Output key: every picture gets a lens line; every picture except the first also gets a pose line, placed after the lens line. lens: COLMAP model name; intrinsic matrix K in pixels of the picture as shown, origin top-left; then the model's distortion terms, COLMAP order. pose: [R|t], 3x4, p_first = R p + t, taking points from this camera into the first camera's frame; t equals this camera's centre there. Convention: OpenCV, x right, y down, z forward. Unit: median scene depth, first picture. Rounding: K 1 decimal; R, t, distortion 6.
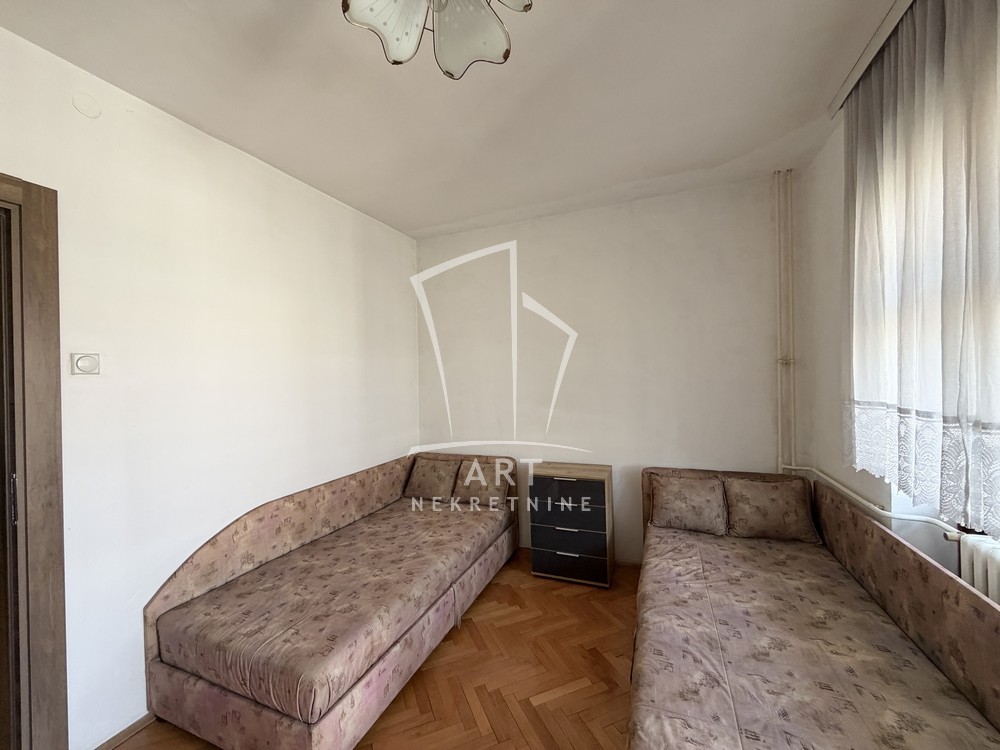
lens RADIAL K [[398.6, 0, 499.5], [0, 398.6, 381.0], [0, 0, 1]] dist [-0.000870, 0.000931]
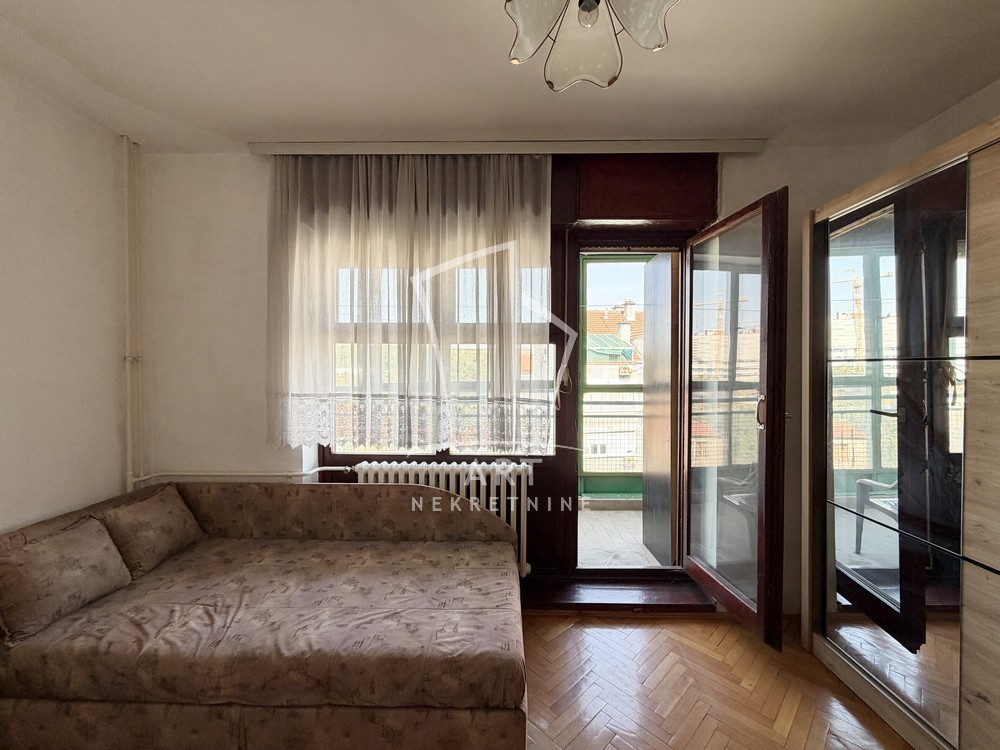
lens RADIAL K [[398.6, 0, 494.3], [0, 398.6, 377.8], [0, 0, 1]] dist [-0.000870, 0.000931]
pose [[-0.340780, 0.004592, 0.940132, -0.426765], [0.020712, 0.999782, 0.002624, 0.006078], [-0.939915, 0.020366, -0.340801, 0.635662]]
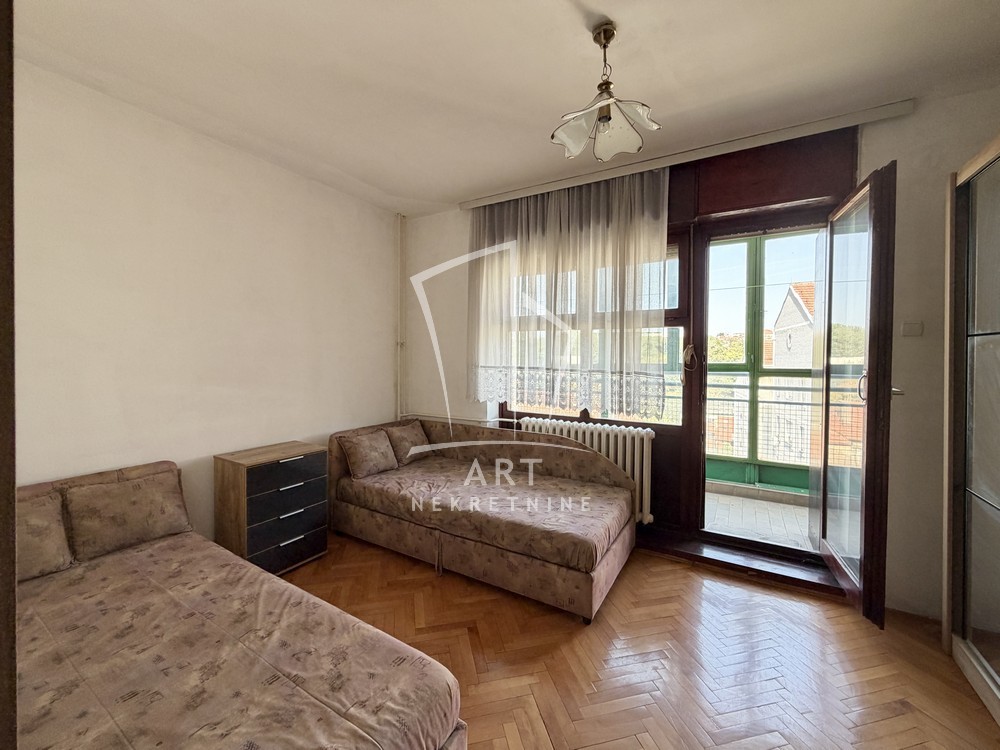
lens RADIAL K [[398.6, 0, 496.0], [0, 398.6, 372.4], [0, 0, 1]] dist [-0.000870, 0.000931]
pose [[0.171225, -0.012261, 0.985156, -0.781690], [0.002553, 0.999925, 0.012002, 0.045239], [-0.985229, 0.000460, 0.171244, 0.458422]]
